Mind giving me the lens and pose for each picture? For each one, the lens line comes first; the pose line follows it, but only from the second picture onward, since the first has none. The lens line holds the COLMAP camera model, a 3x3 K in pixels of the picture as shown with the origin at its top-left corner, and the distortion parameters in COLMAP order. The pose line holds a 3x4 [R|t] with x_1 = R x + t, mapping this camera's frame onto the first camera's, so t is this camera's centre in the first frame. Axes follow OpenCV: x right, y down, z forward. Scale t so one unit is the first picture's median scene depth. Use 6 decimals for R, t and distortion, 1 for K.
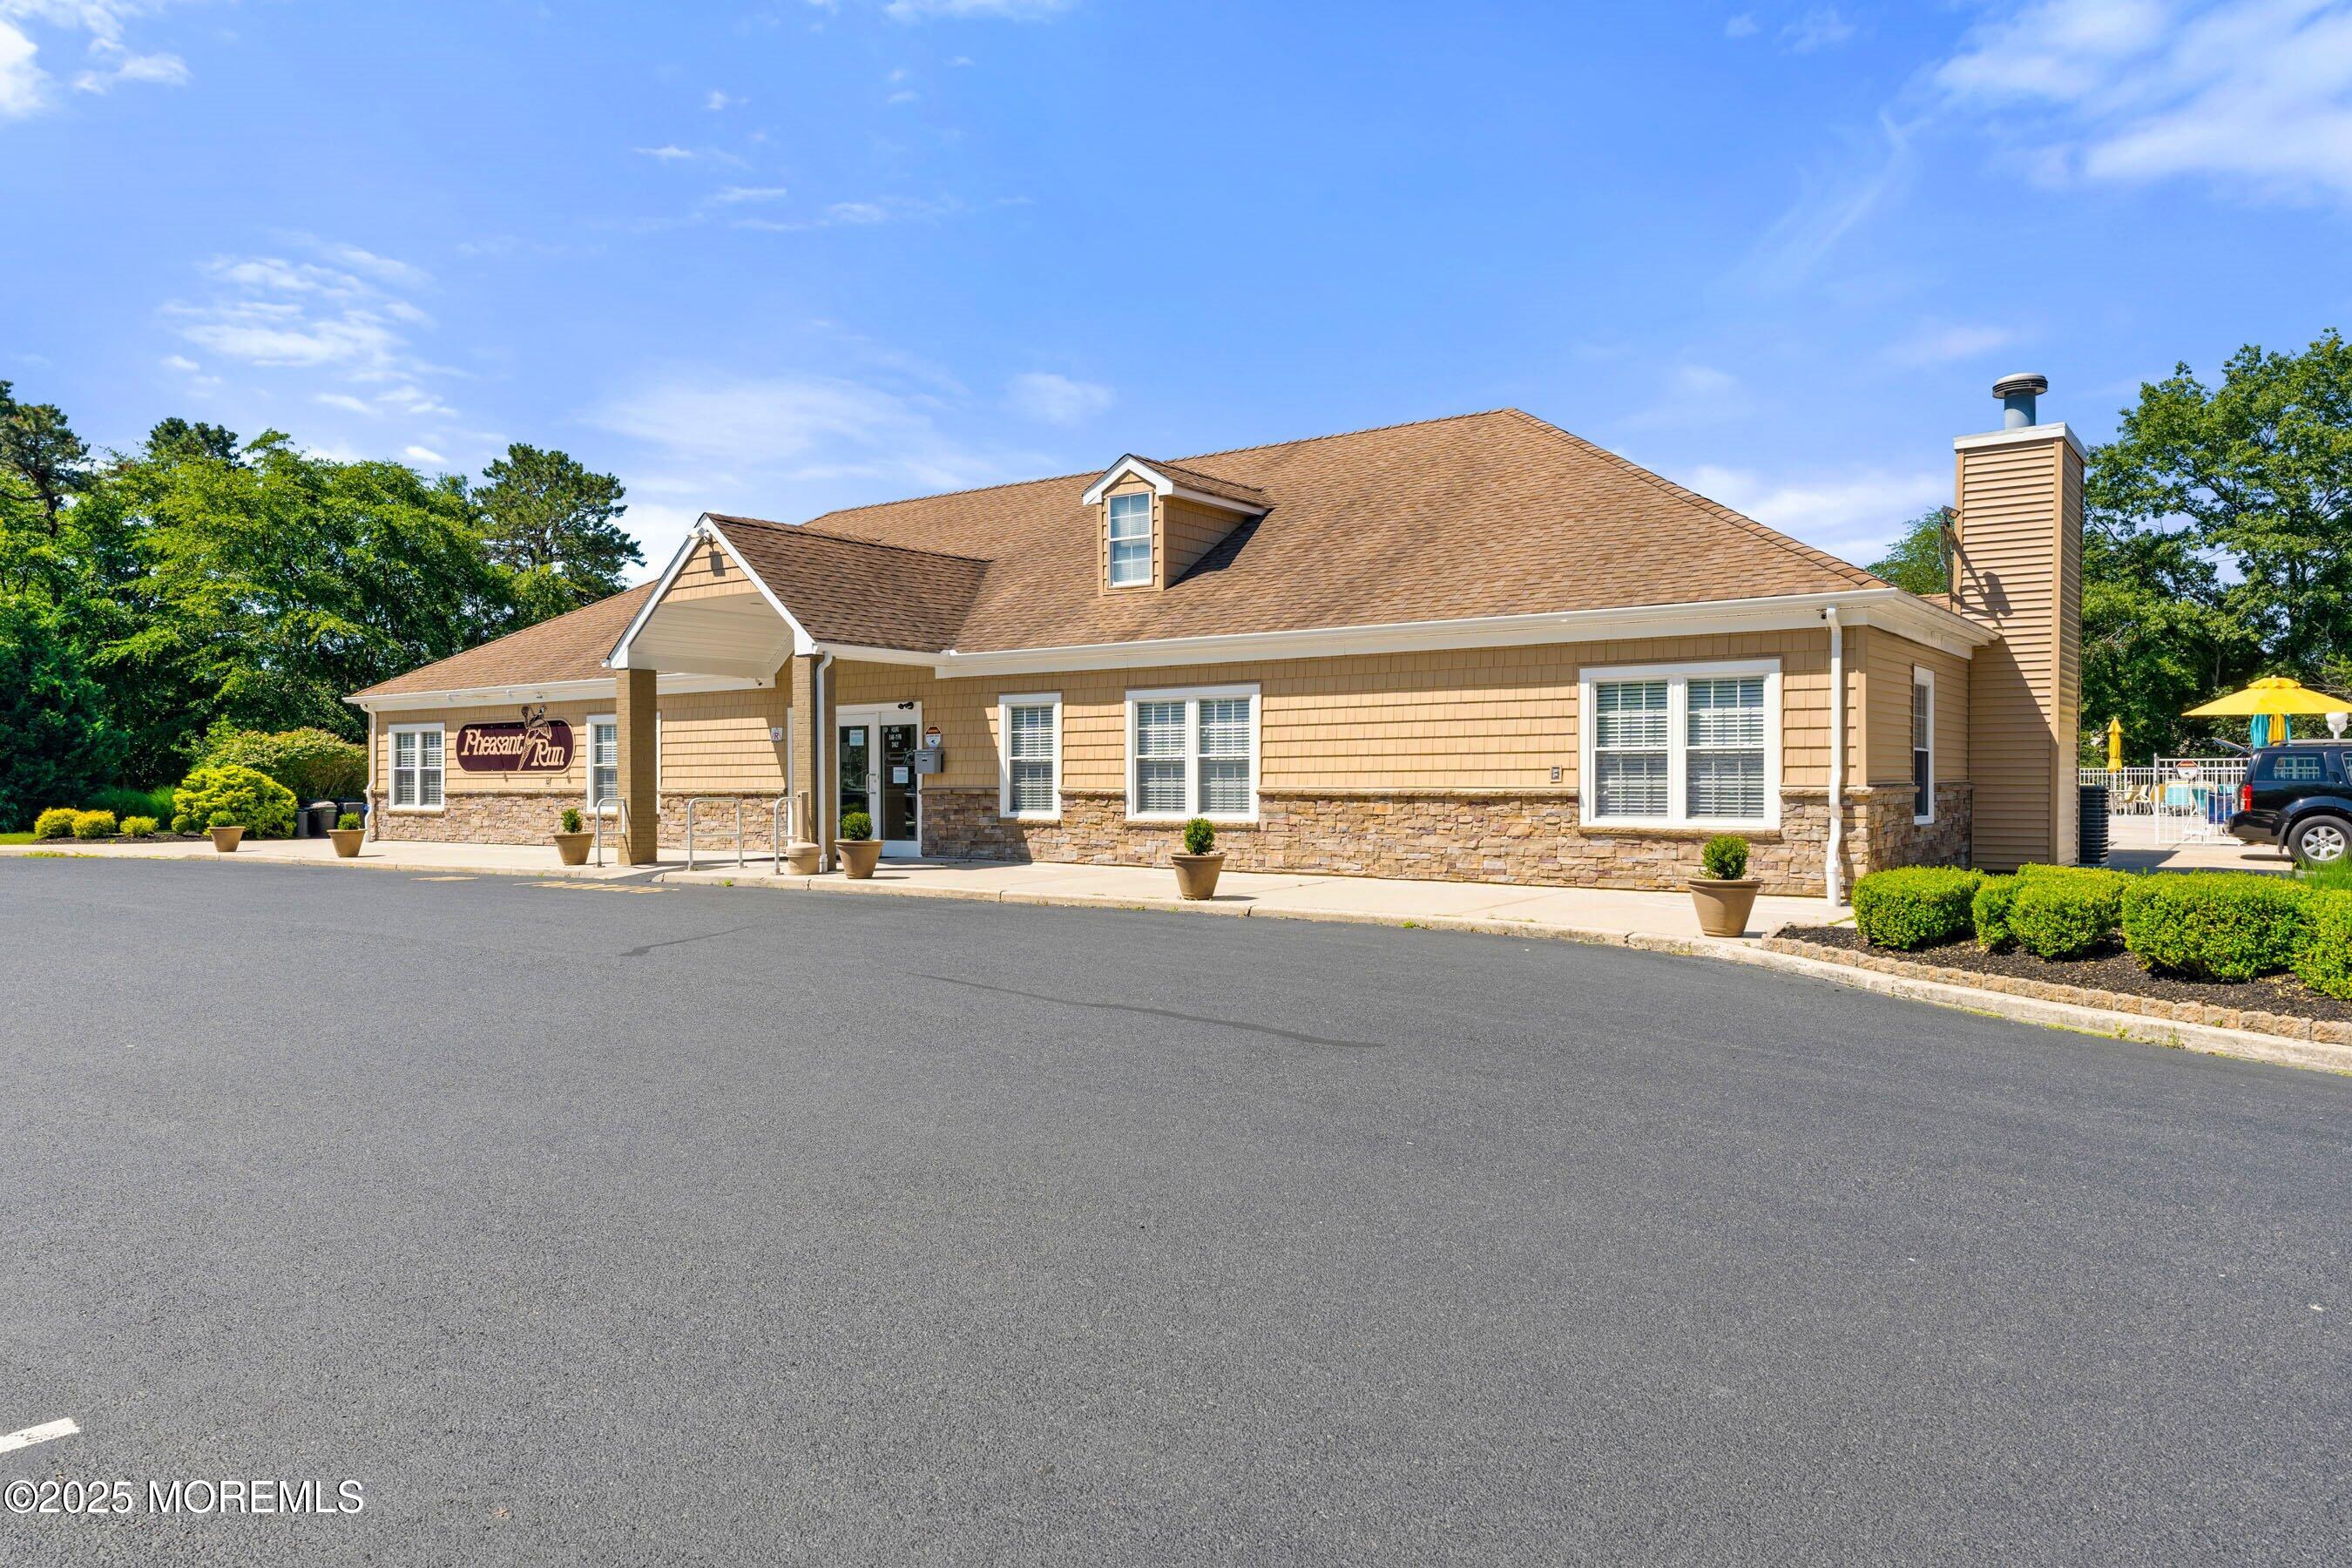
lens RADIAL K [[1439.1, 0, 1177.4], [0, 1439.1, 751.5], [0, 0, 1]] dist [0.001163, 0.000263]
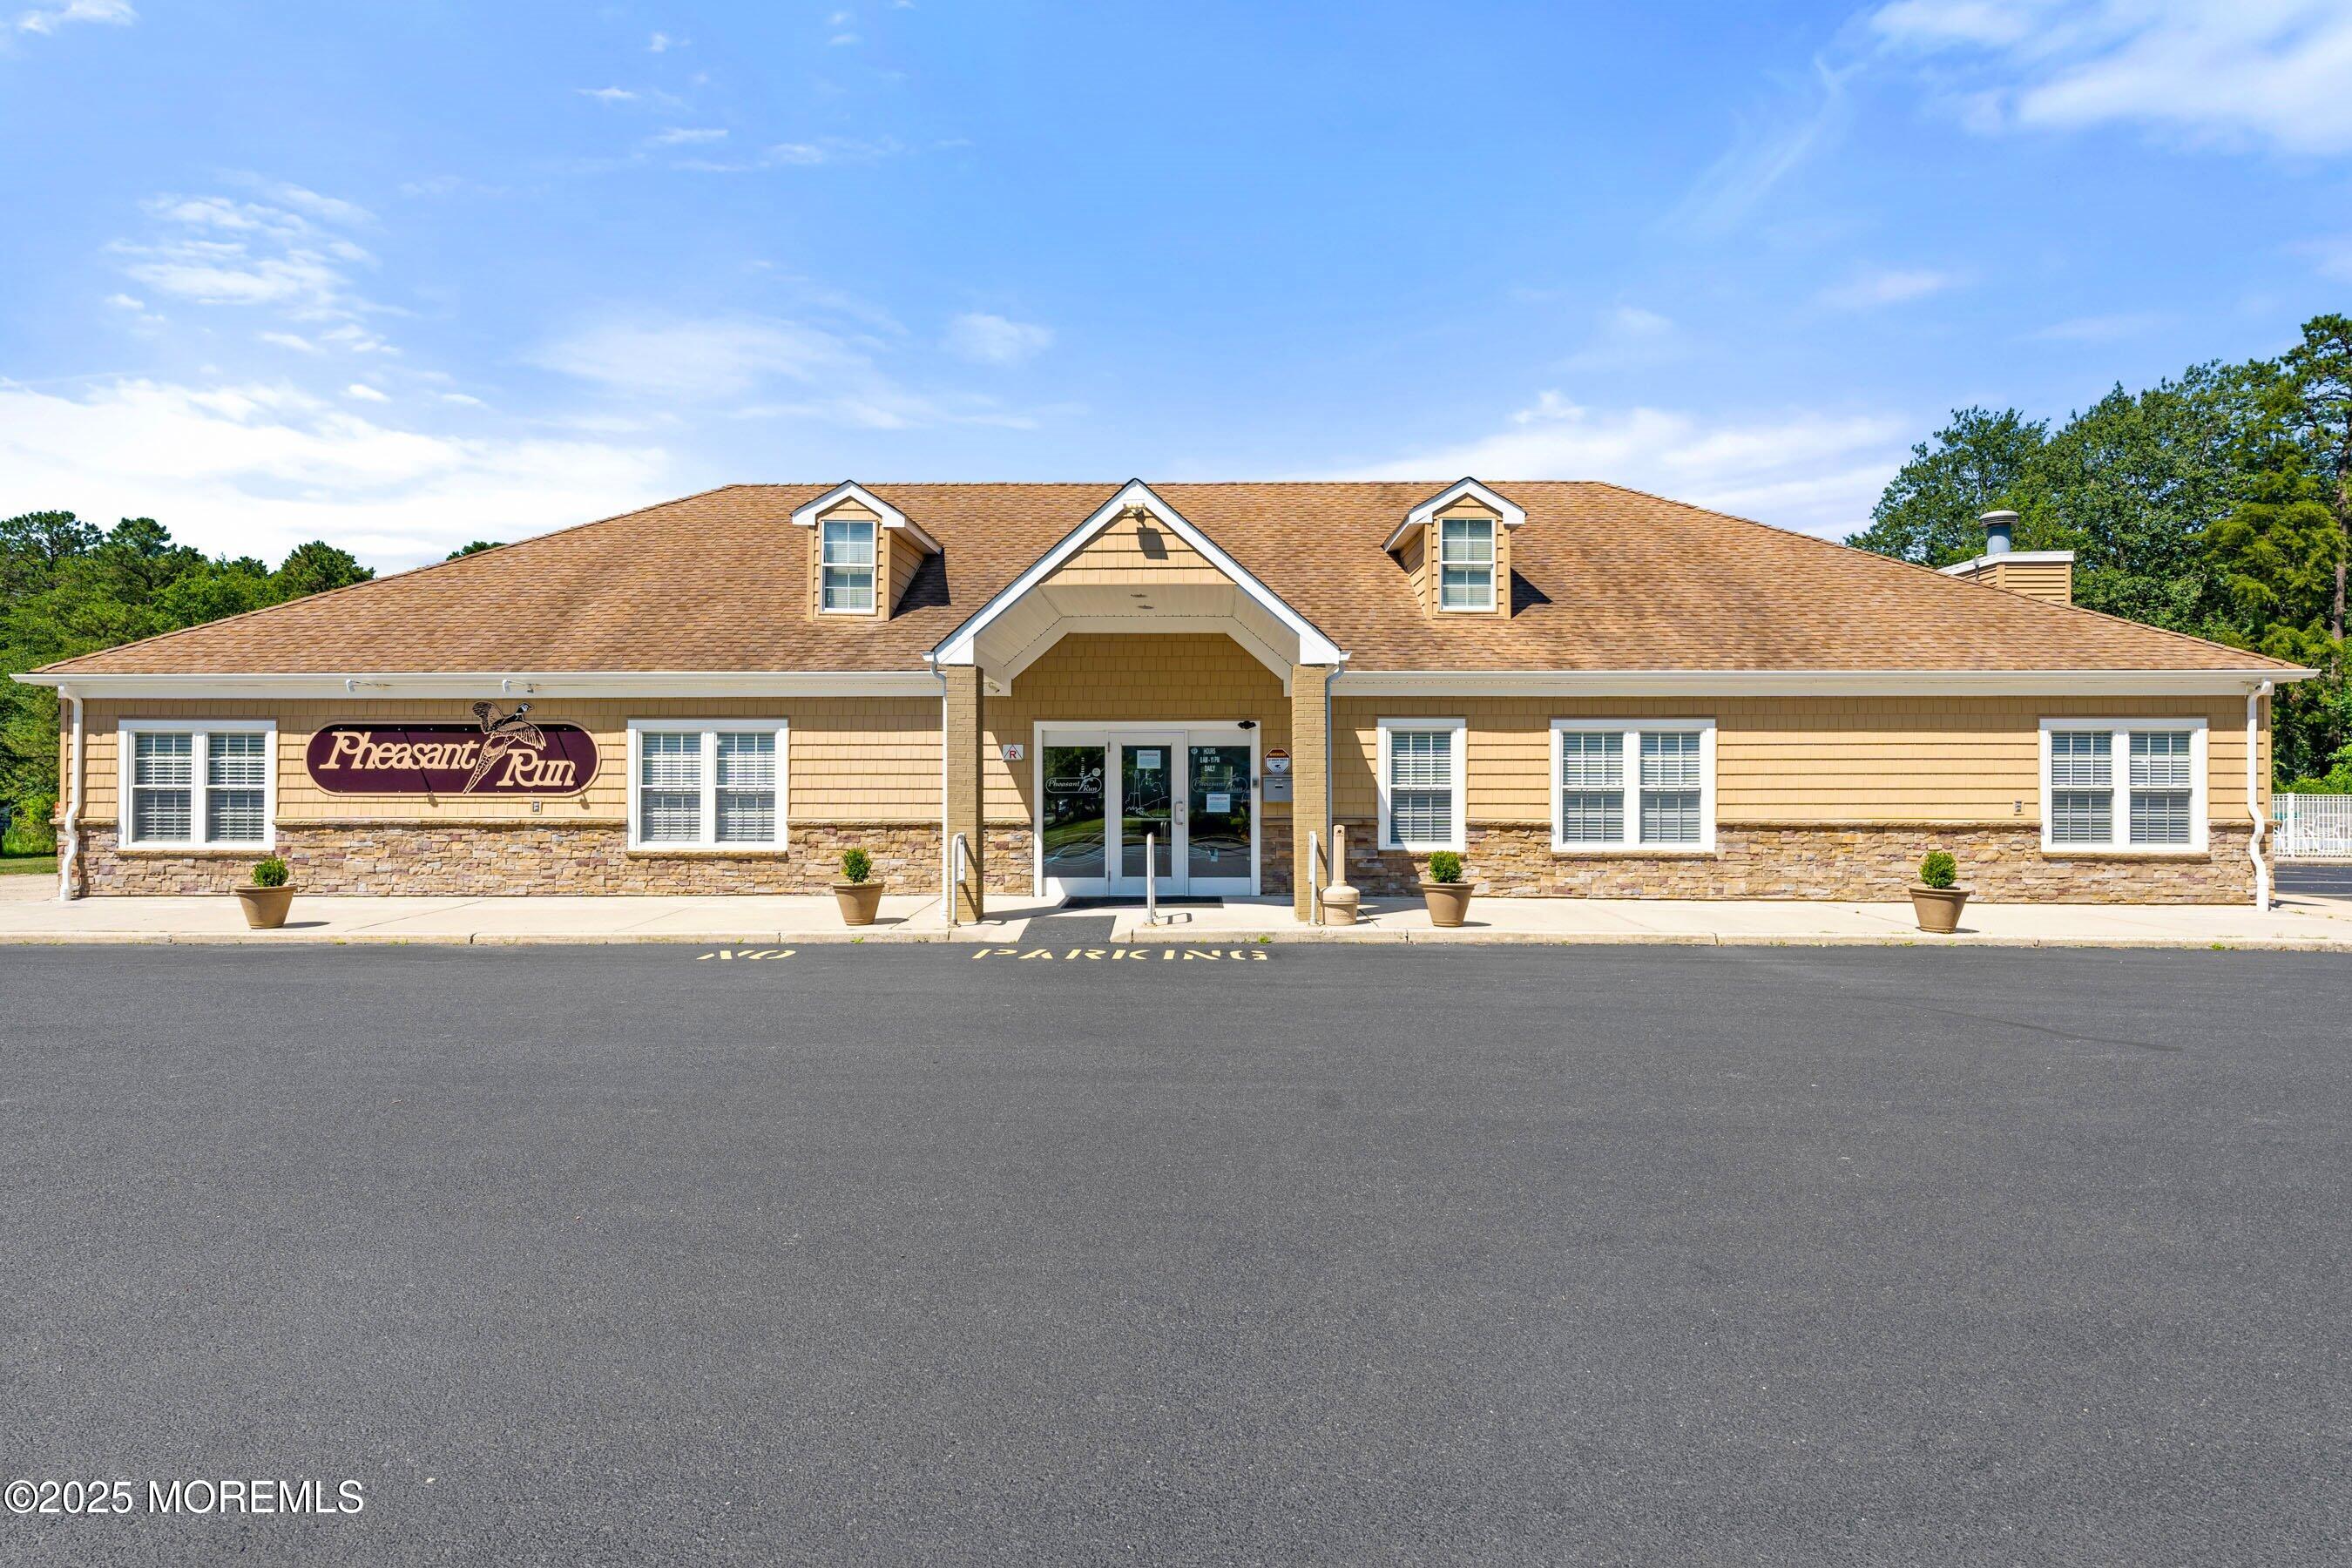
lens RADIAL K [[1198.1, 0, 1176.0], [0, 1198.1, 784.0], [0, 0, 1]] dist [0.000595, 0.000654]
pose [[0.843893, 0.017376, 0.536230, -0.635329], [-0.015349, 0.999848, -0.008244, 0.011593], [-0.536292, -0.001273, 0.844032, 0.413857]]
